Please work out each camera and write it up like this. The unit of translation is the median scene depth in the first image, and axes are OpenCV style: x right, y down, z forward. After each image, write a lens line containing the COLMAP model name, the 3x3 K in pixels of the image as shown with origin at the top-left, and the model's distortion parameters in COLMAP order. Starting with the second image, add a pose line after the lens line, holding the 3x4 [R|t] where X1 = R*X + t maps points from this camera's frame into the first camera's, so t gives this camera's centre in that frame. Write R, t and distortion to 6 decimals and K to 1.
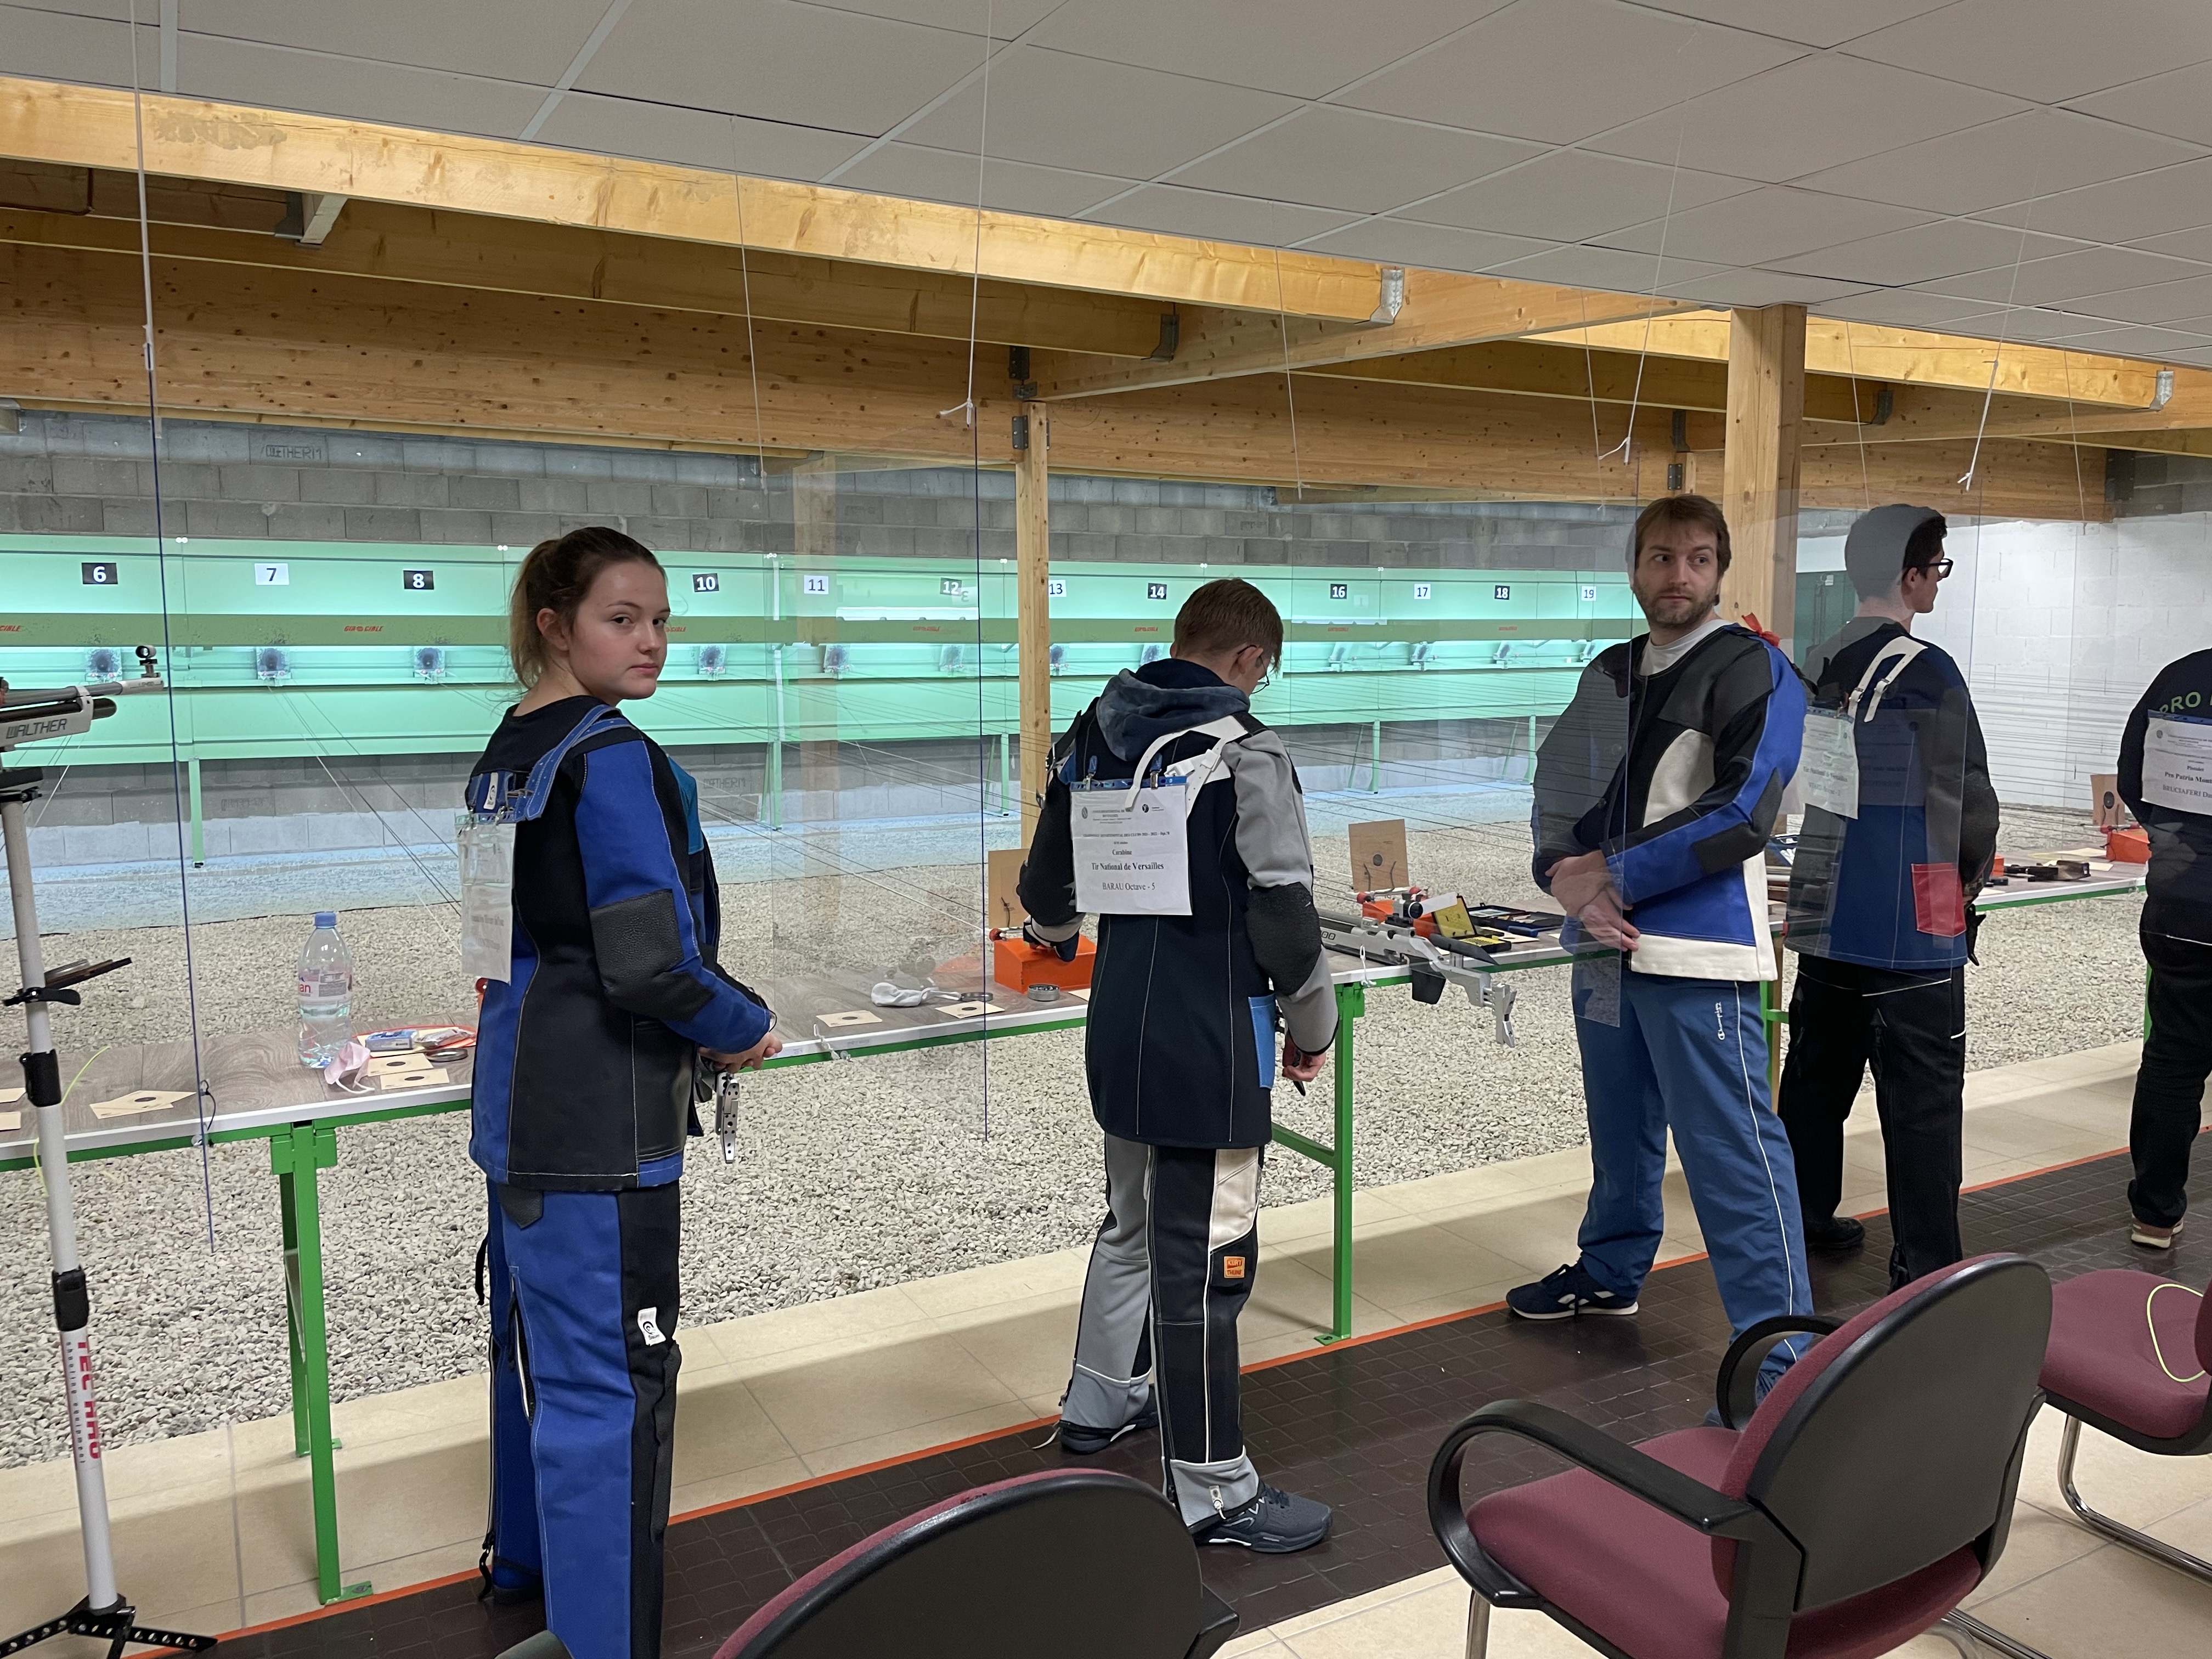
lens RADIAL K [[1680.0, 0, 1093.4], [0, 1680.0, 851.1], [0, 0, 1]] dist [0.086141, -0.107207]
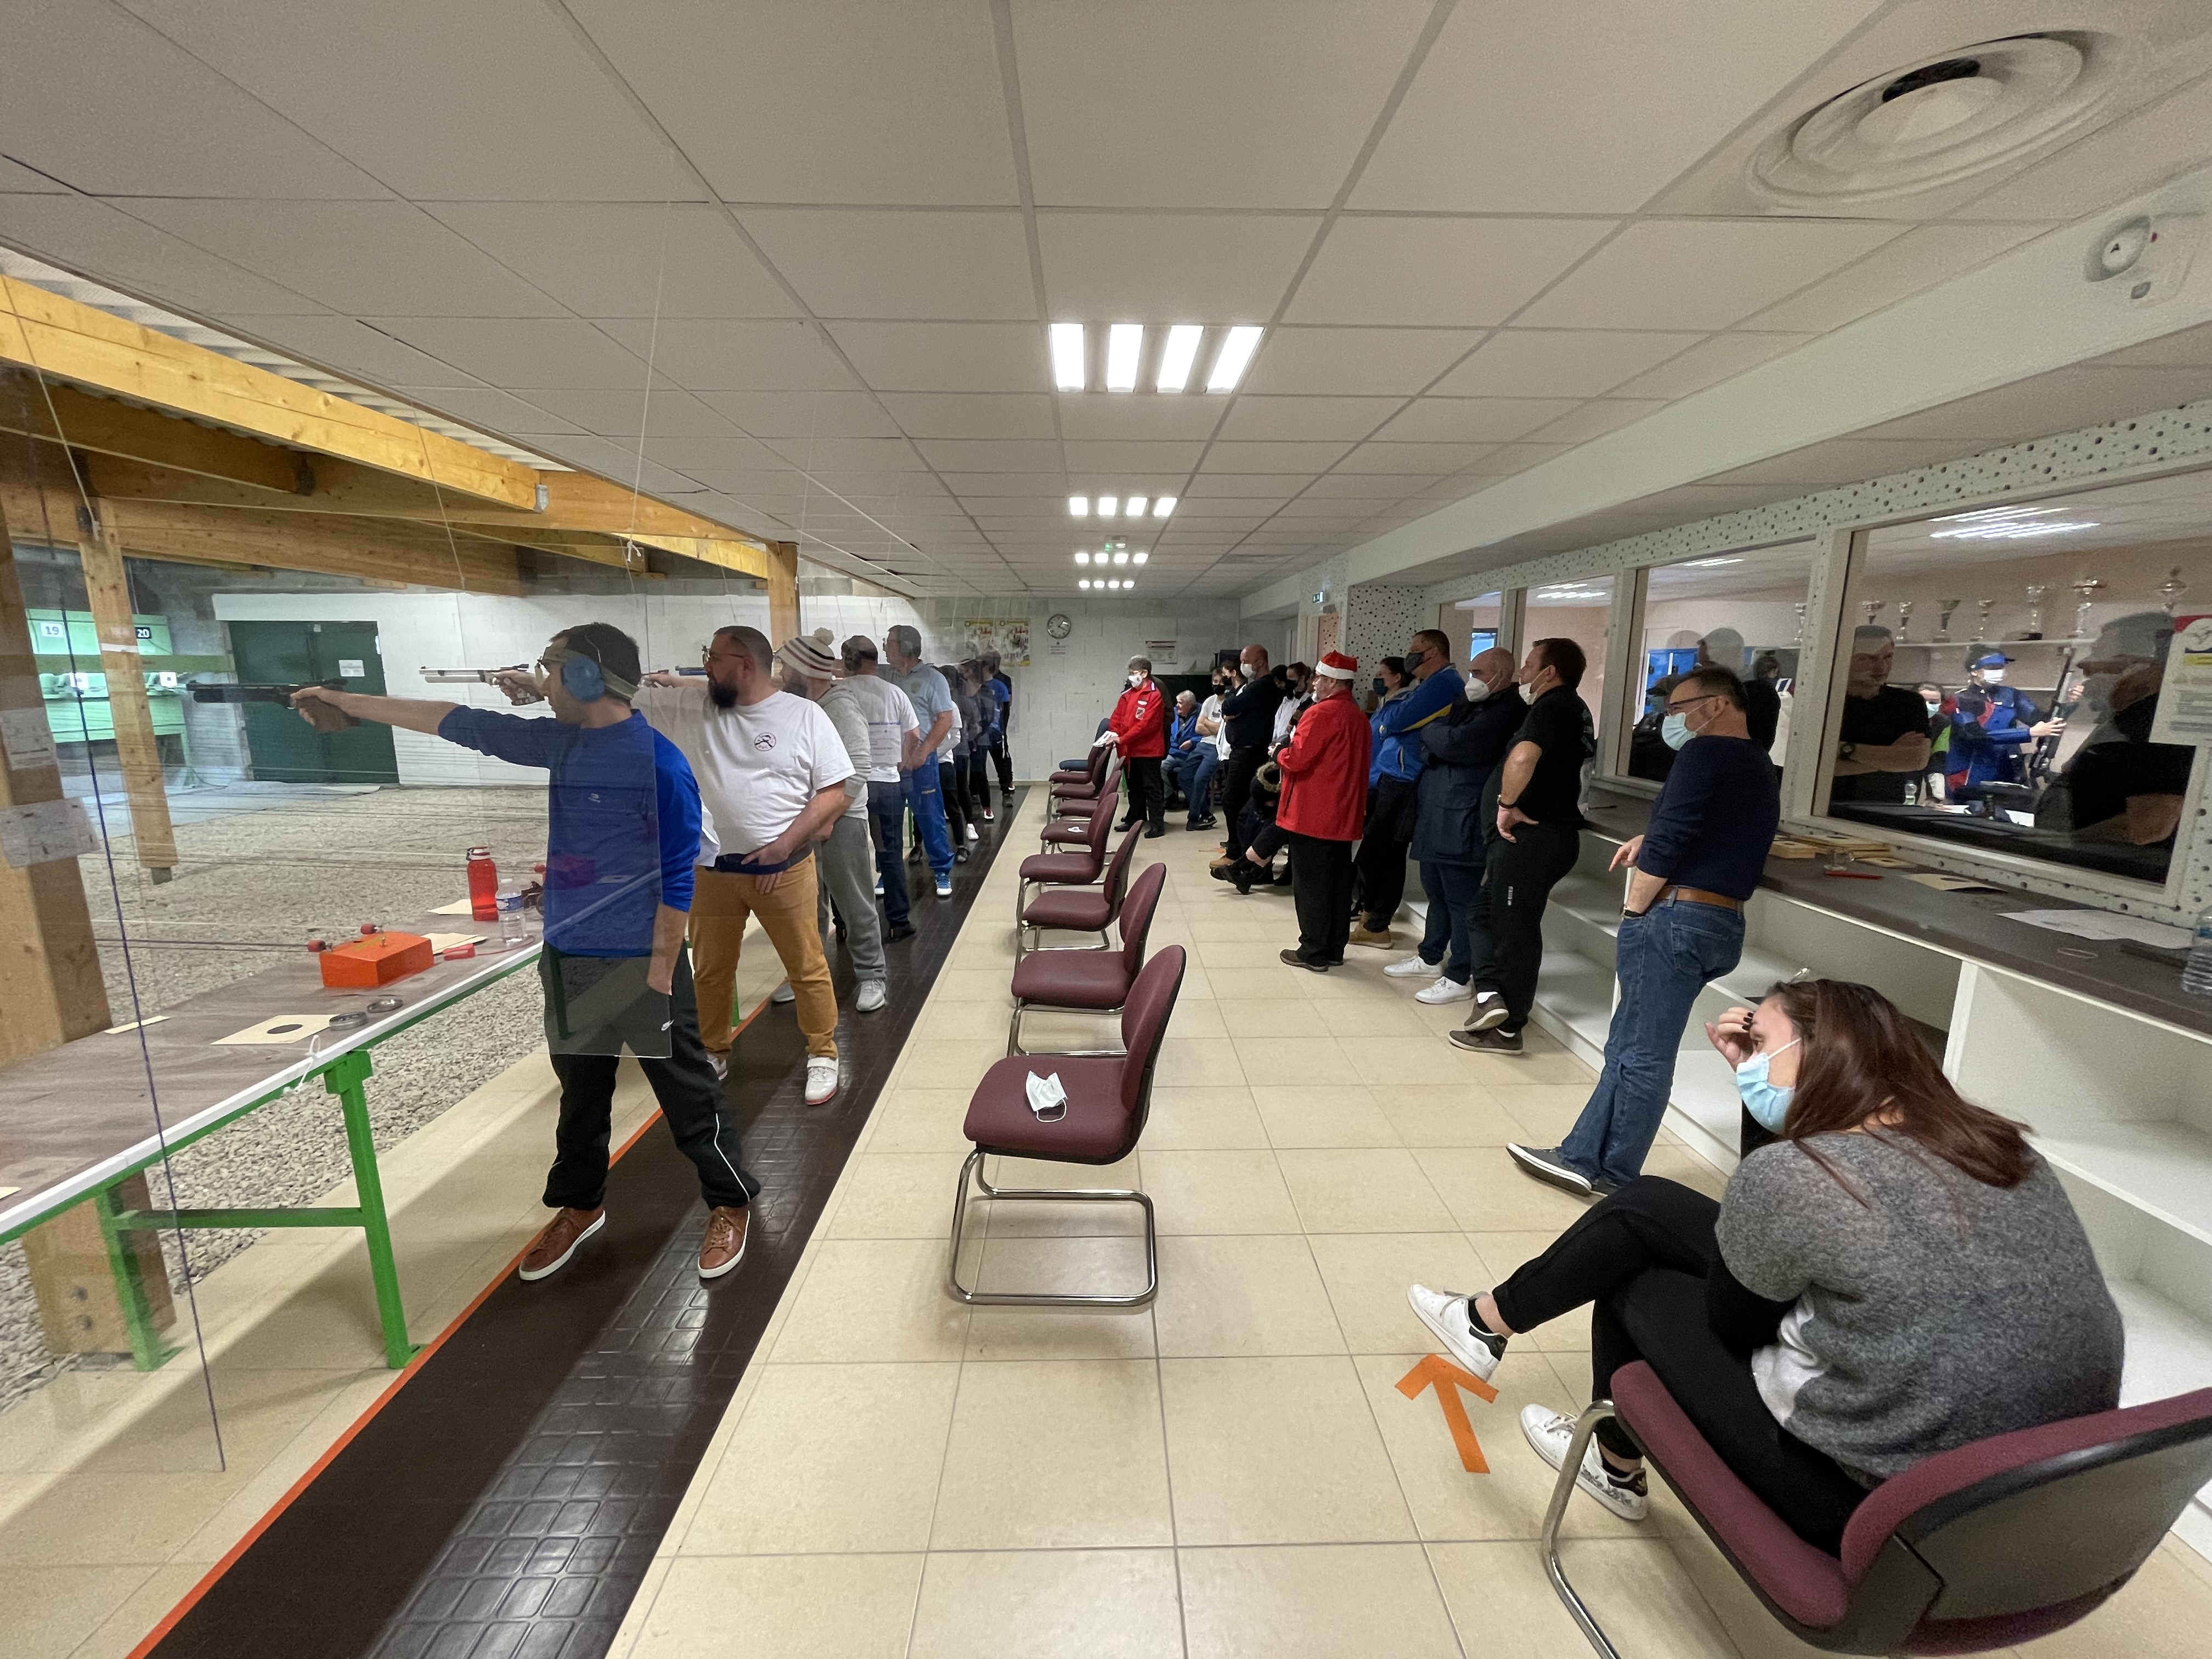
lens RADIAL K [[894.9, 0, 1137.2], [0, 894.9, 851.1], [0, 0, 1]] dist [-0.008542, -0.000075]
pose [[0.445383, -0.170546, 0.878947, 0.088921], [0.102876, 0.984937, 0.138982, -0.021389], [-0.889410, 0.028522, 0.456219, 0.139937]]
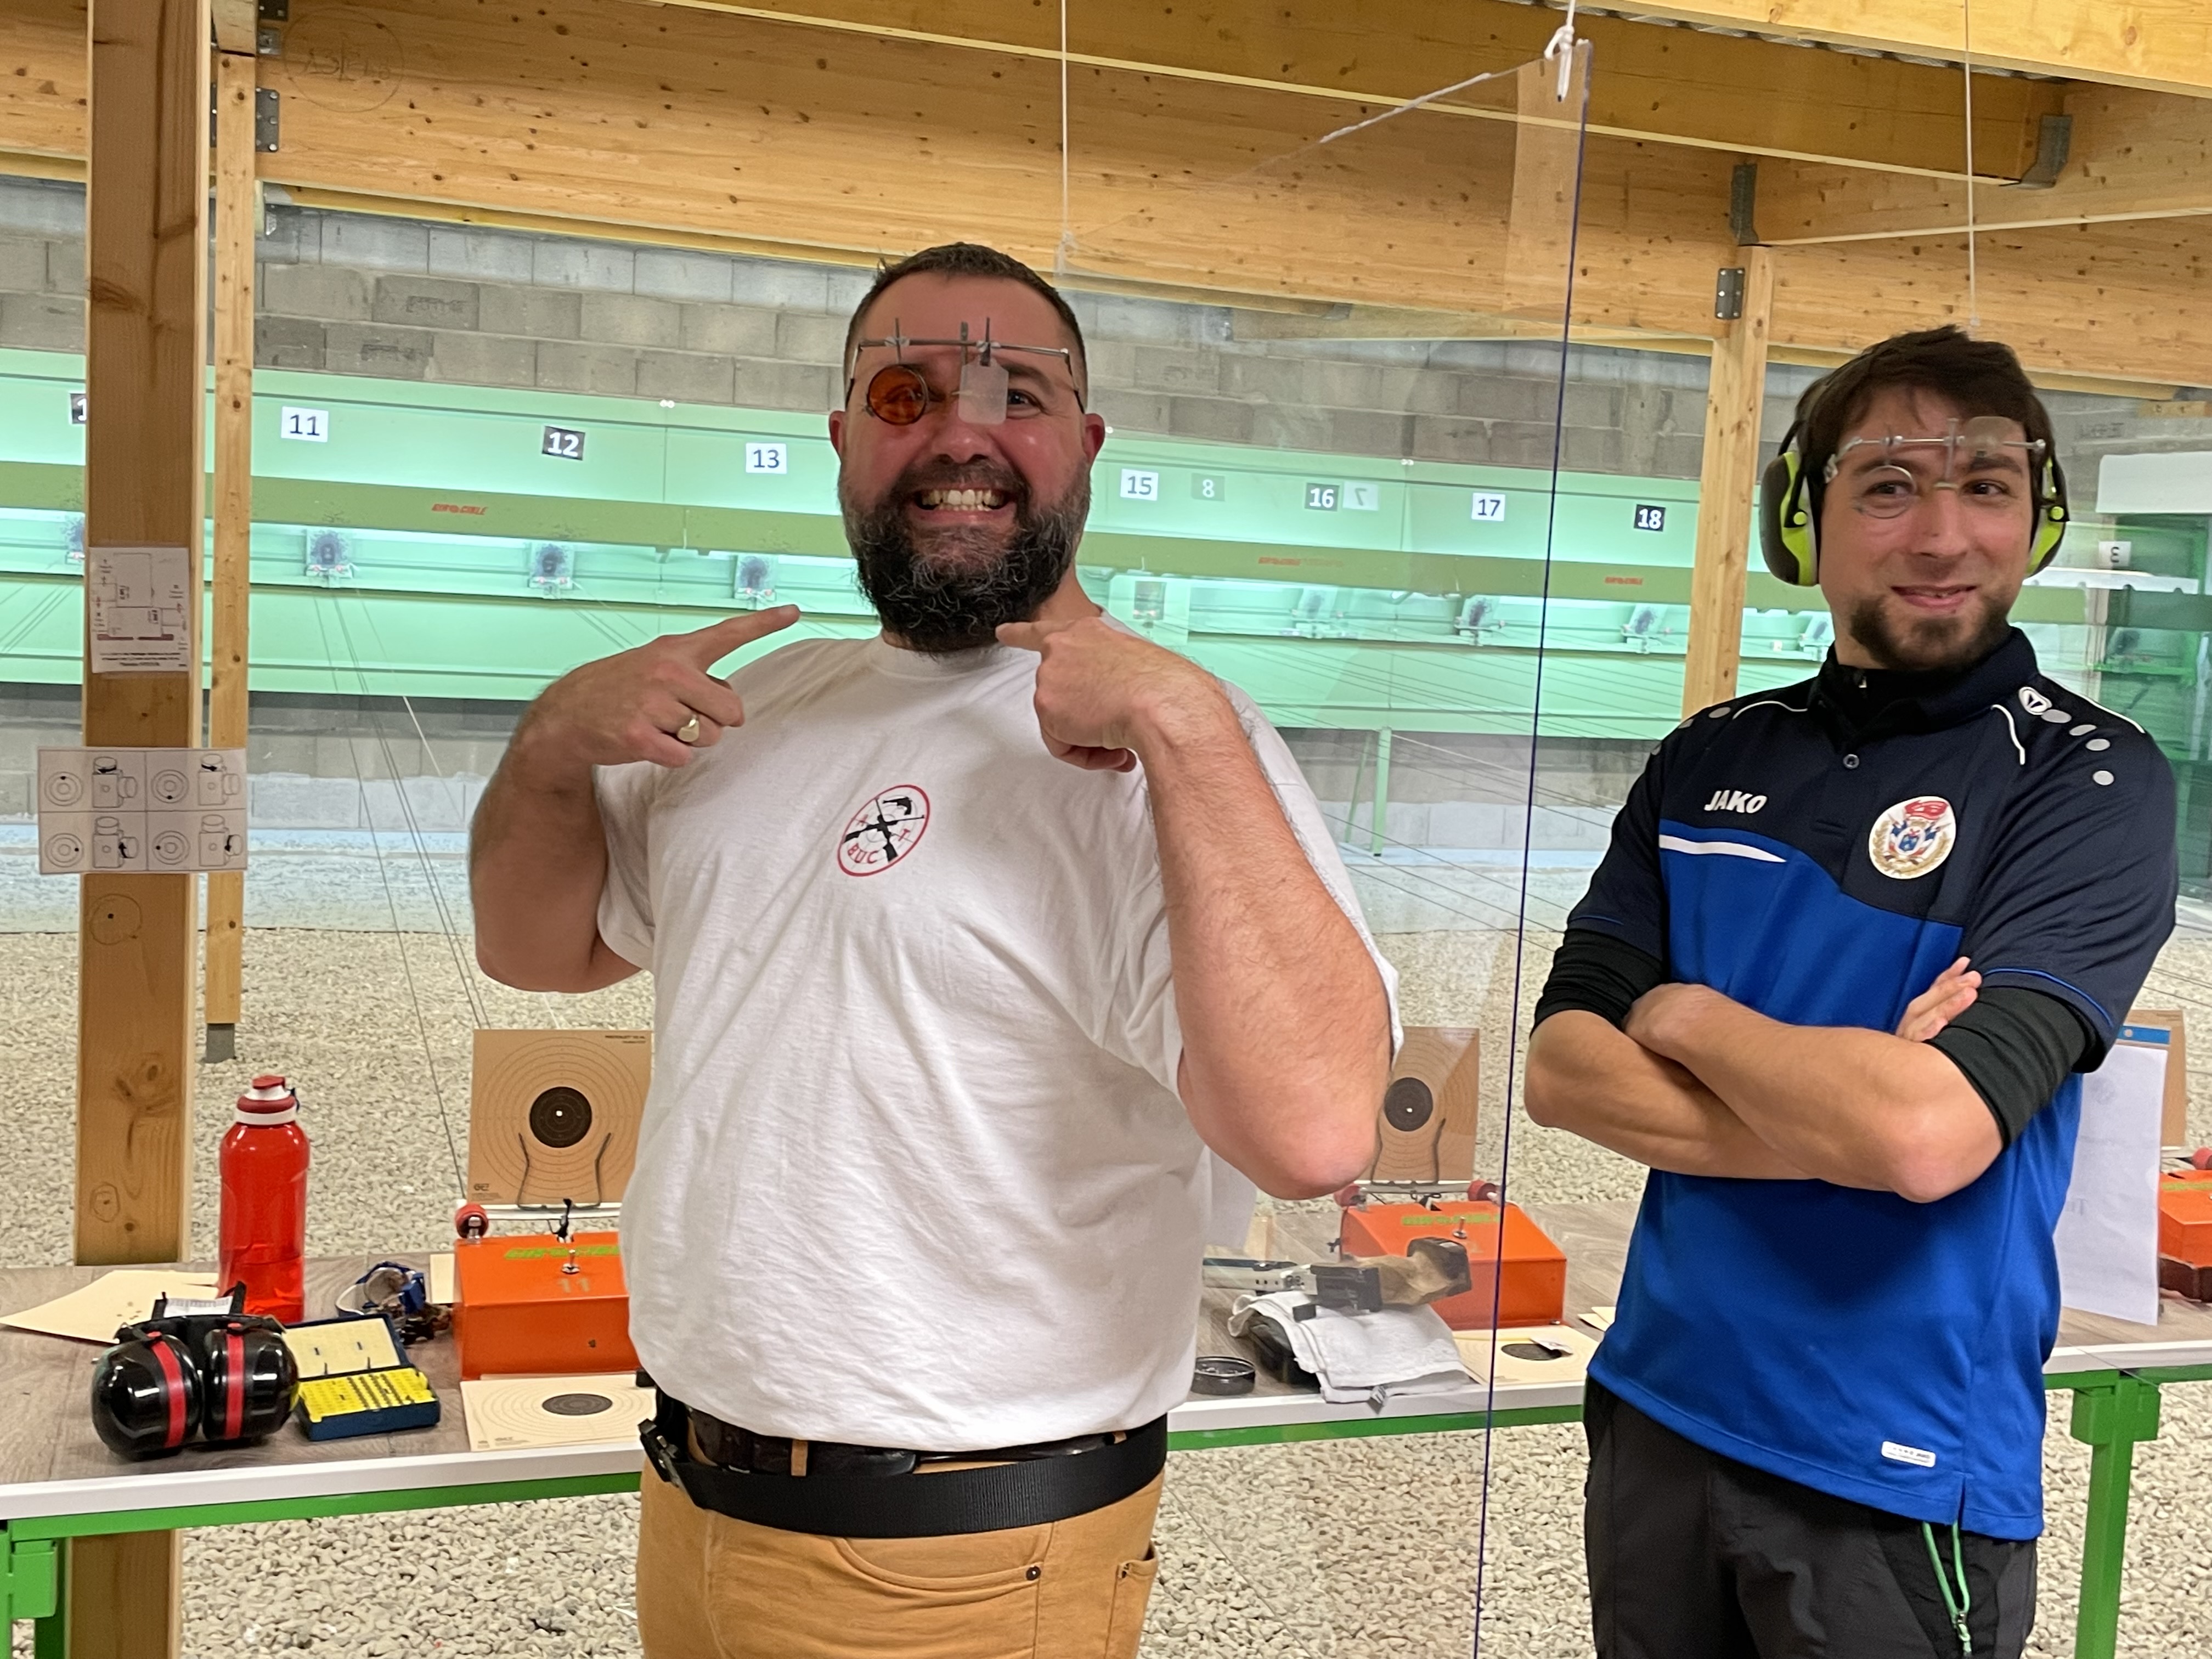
lens RADIAL K [[2467.5, 0, 1106.5], [0, 2467.5, 801.2], [0, 0, 1]] dist [0.048042, 0.000000]
pose [[0.984852, 0.073428, -0.157080, 0.212760], [-0.078862, 0.996474, -0.028637, -0.023408], [0.154424, 0.040590, 0.987171, 0.179975]]
